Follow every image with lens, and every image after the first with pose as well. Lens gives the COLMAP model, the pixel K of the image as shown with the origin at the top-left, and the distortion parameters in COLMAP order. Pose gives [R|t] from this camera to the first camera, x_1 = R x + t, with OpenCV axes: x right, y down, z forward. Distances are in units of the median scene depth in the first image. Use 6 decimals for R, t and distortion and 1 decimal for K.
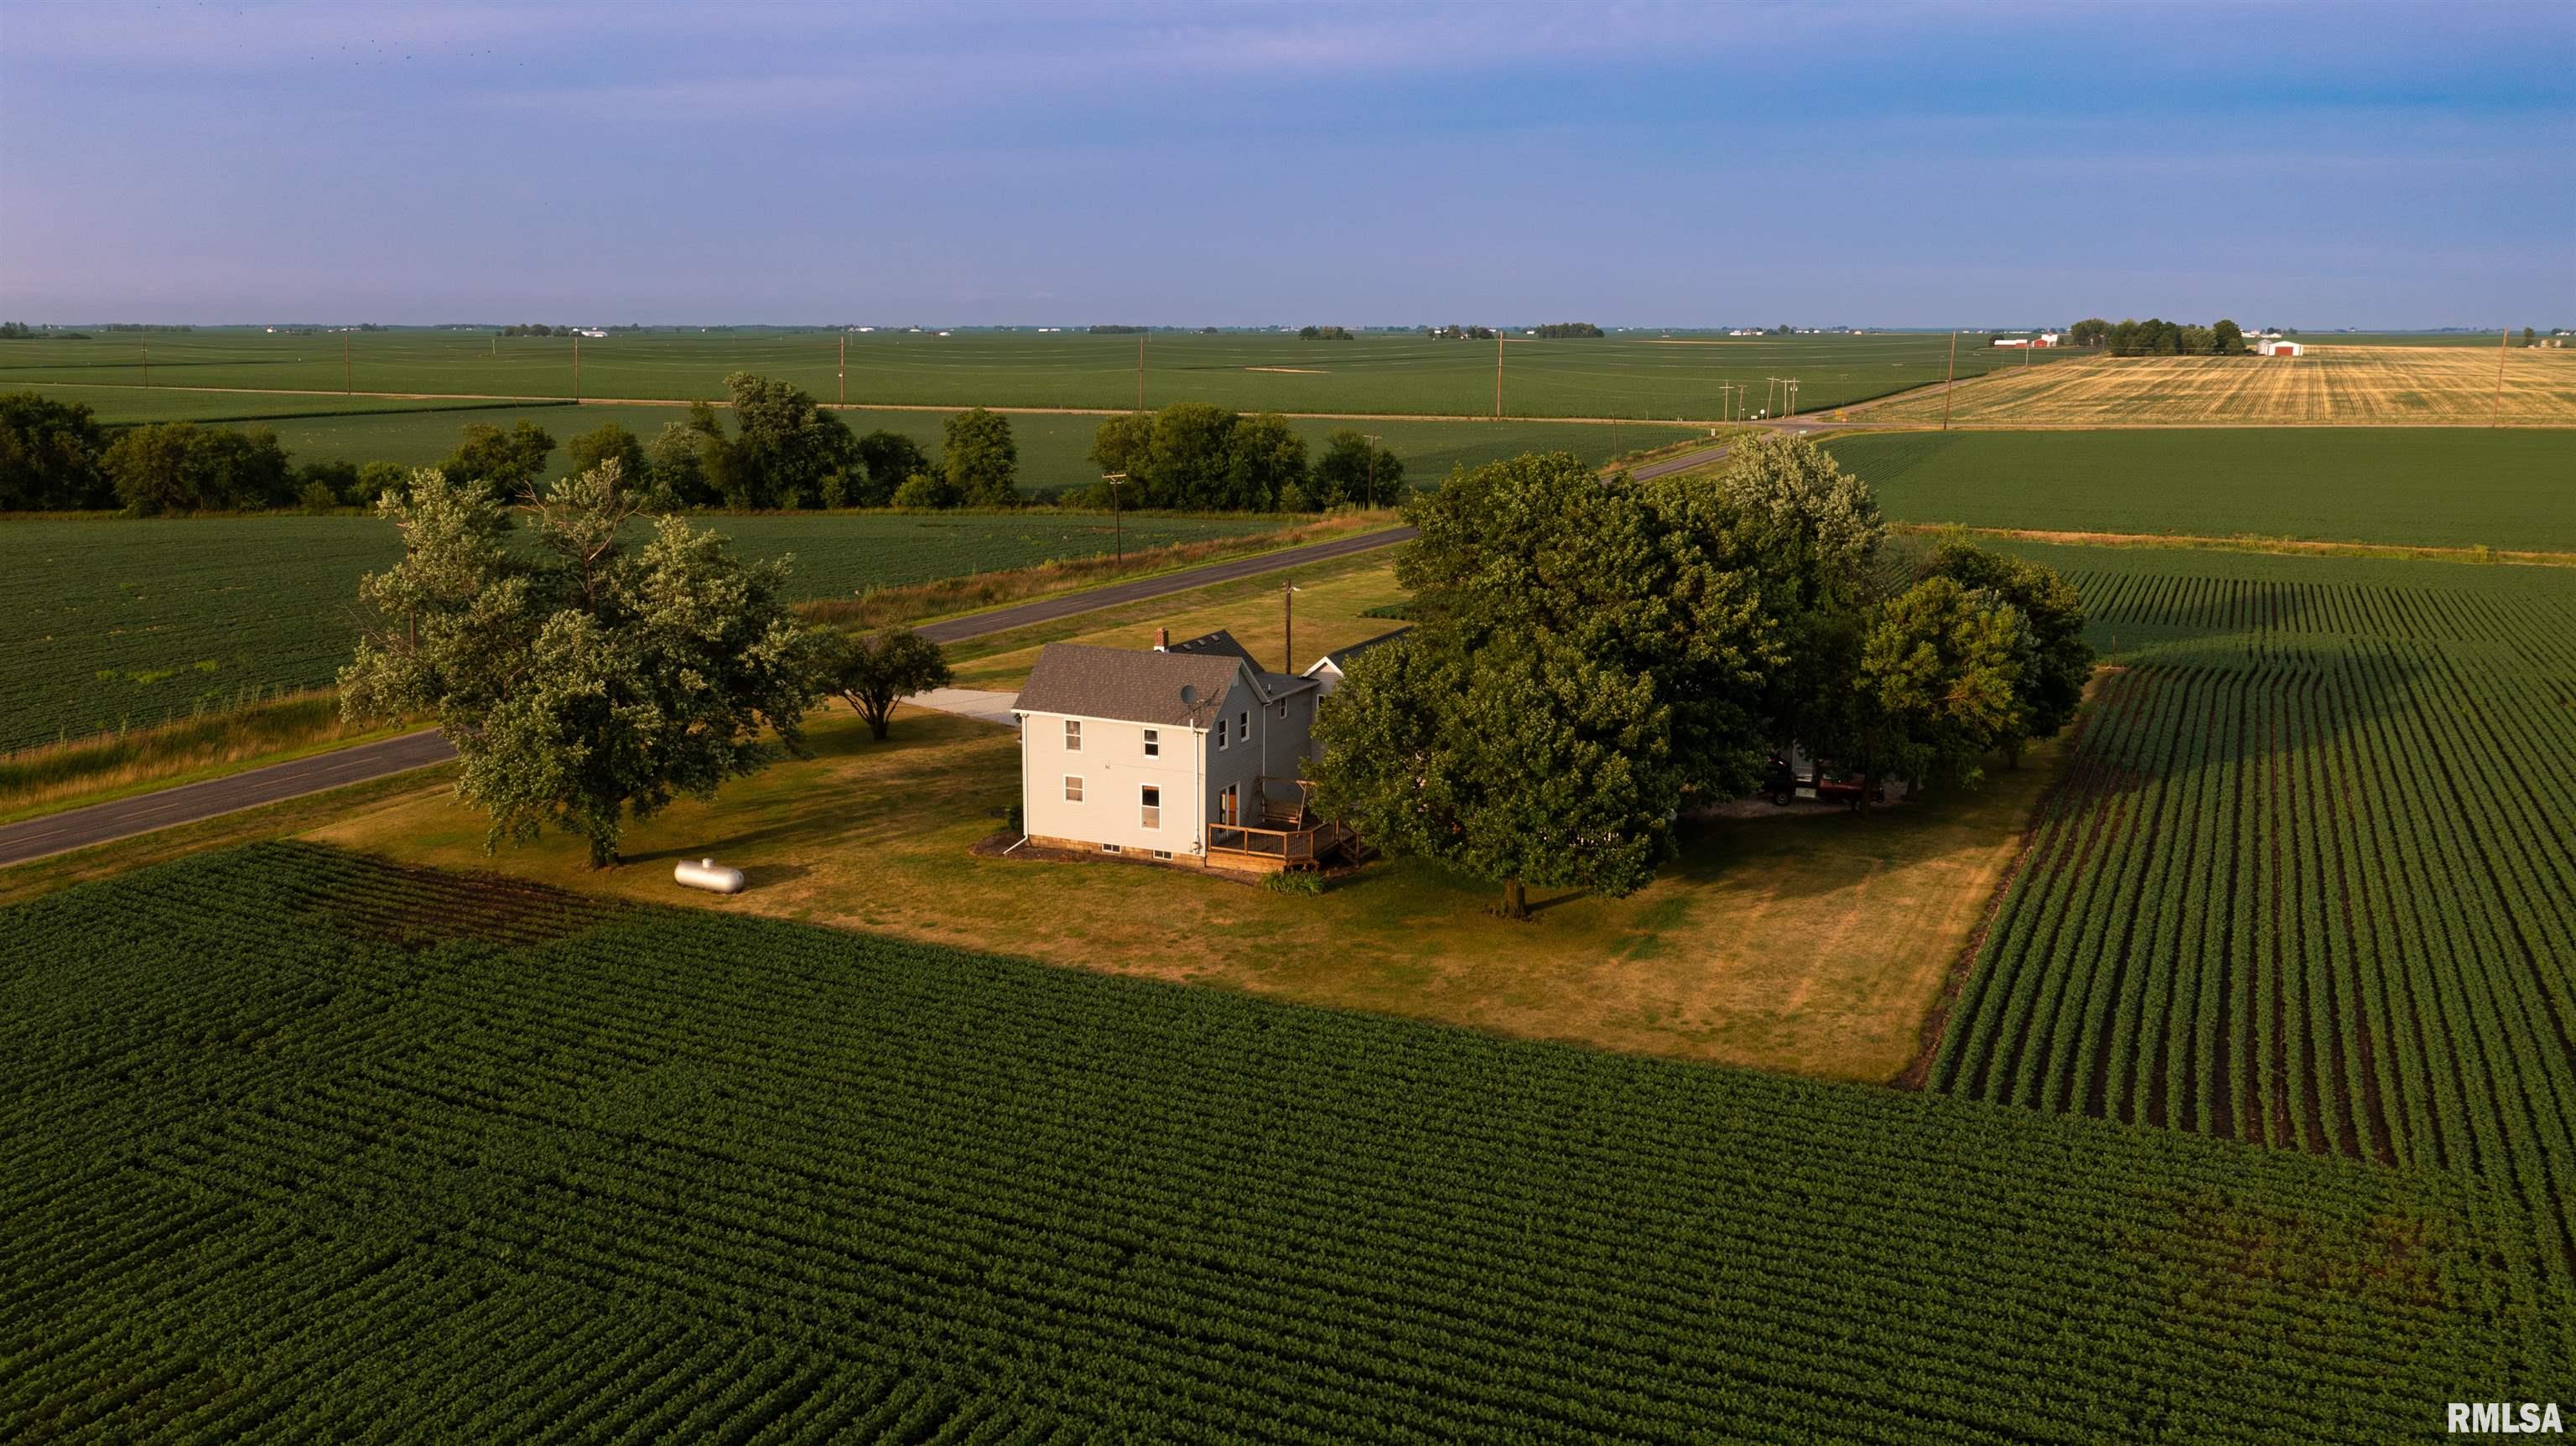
lens RADIAL K [[2070.6, 0, 1288.7], [0, 2070.6, 730.3], [0, 0, 1]] dist [-0.008695, 0.002480]
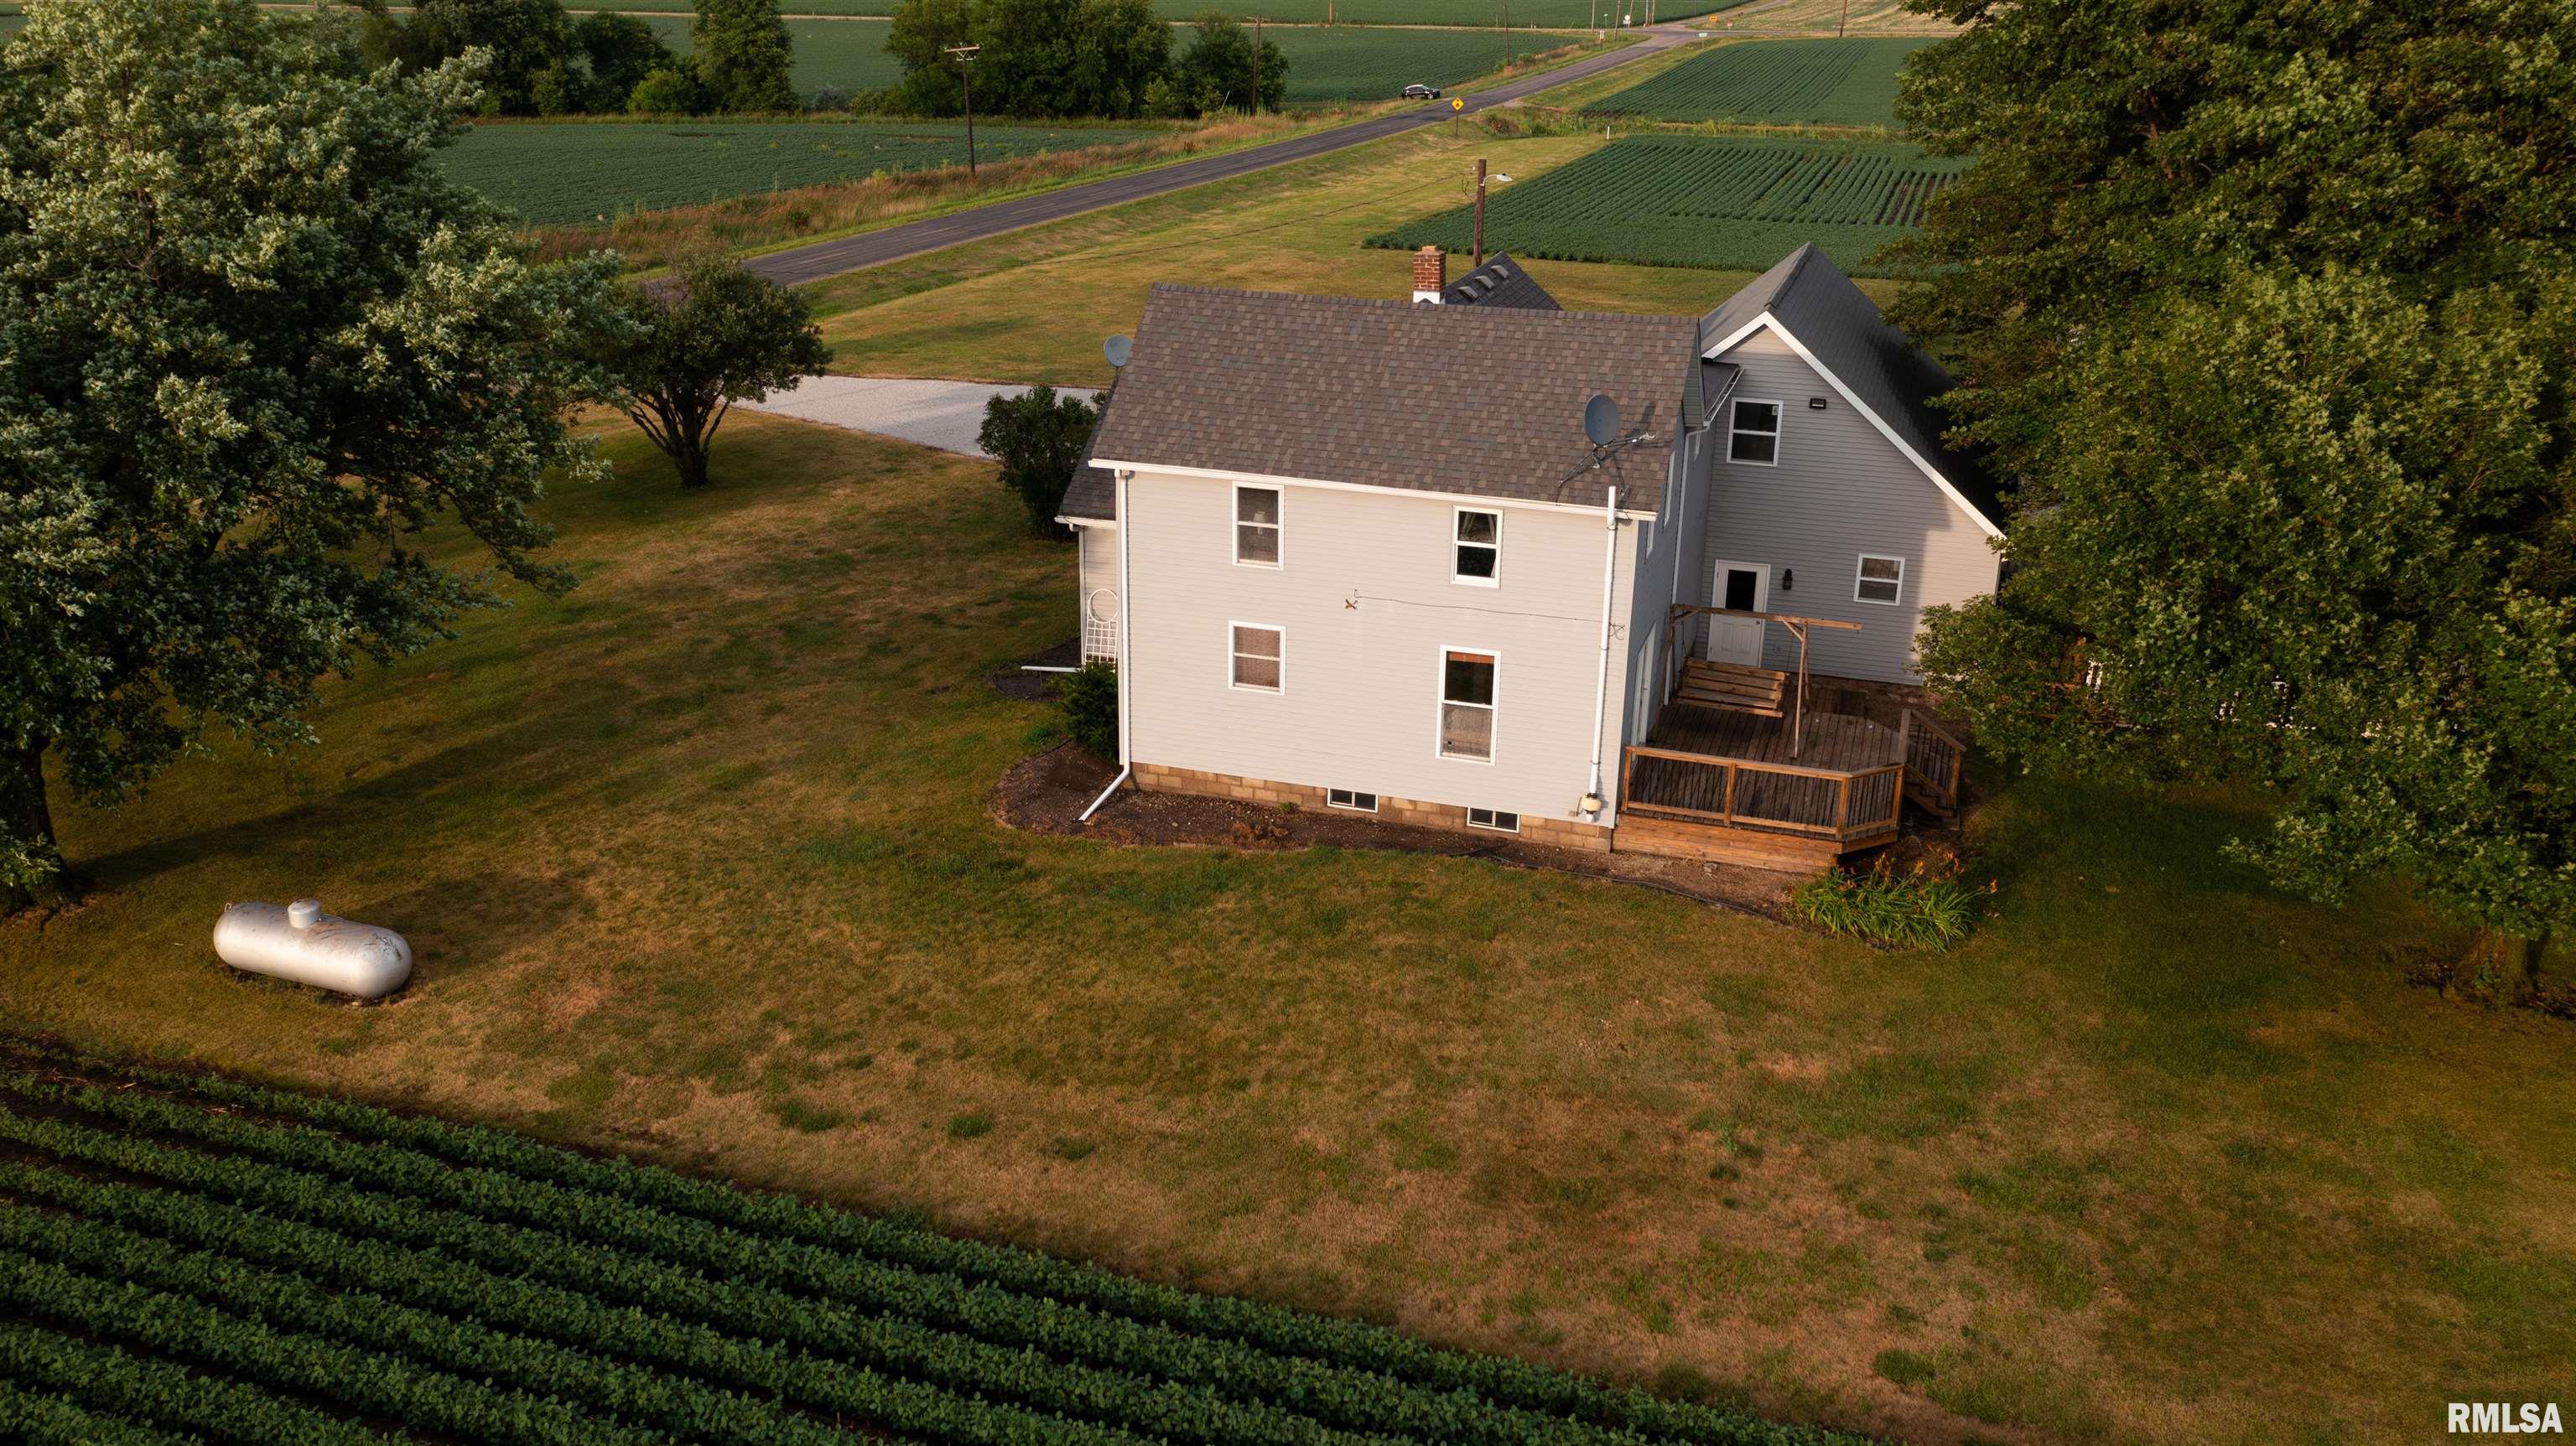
lens RADIAL K [[2070.6, 0, 1282.8], [0, 2070.6, 710.8], [0, 0, 1]] dist [-0.008695, 0.002480]
pose [[0.993058, -0.034429, 0.112470, -0.145407], [0.016272, 0.987221, 0.158522, -0.024980], [-0.116491, -0.155592, 0.980929, 0.611758]]
